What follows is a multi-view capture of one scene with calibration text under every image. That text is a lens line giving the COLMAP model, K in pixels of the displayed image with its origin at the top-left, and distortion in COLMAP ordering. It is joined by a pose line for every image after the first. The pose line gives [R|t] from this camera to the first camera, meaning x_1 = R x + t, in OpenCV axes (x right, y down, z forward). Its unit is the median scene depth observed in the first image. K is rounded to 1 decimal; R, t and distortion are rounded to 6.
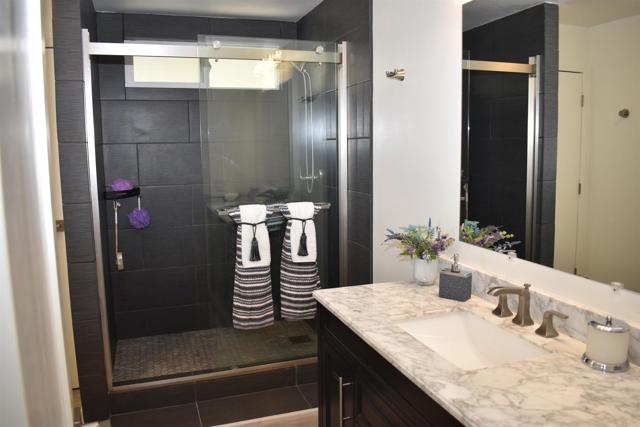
lens RADIAL K [[499.3, 0, 320.8], [0, 499.3, 213.0], [0, 0, 1]] dist [-0.086347, -0.005036]
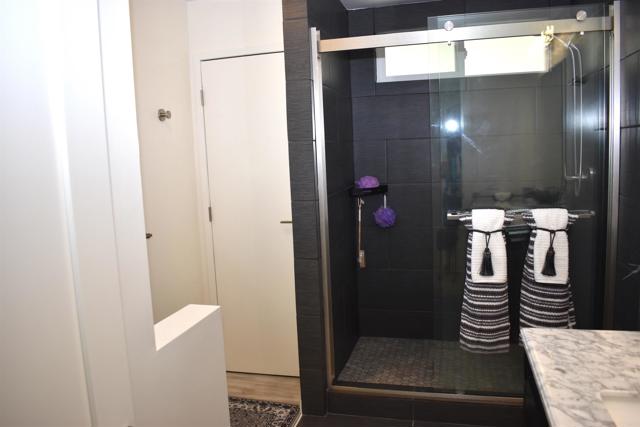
lens RADIAL K [[499.3, 0, 319.2], [0, 499.3, 212.9], [0, 0, 1]] dist [-0.086347, -0.005036]
pose [[0.820738, 0.048451, -0.569246, 0.101660], [-0.042217, 0.998817, 0.024145, -0.017811], [0.569743, 0.004215, 0.821812, 0.137003]]
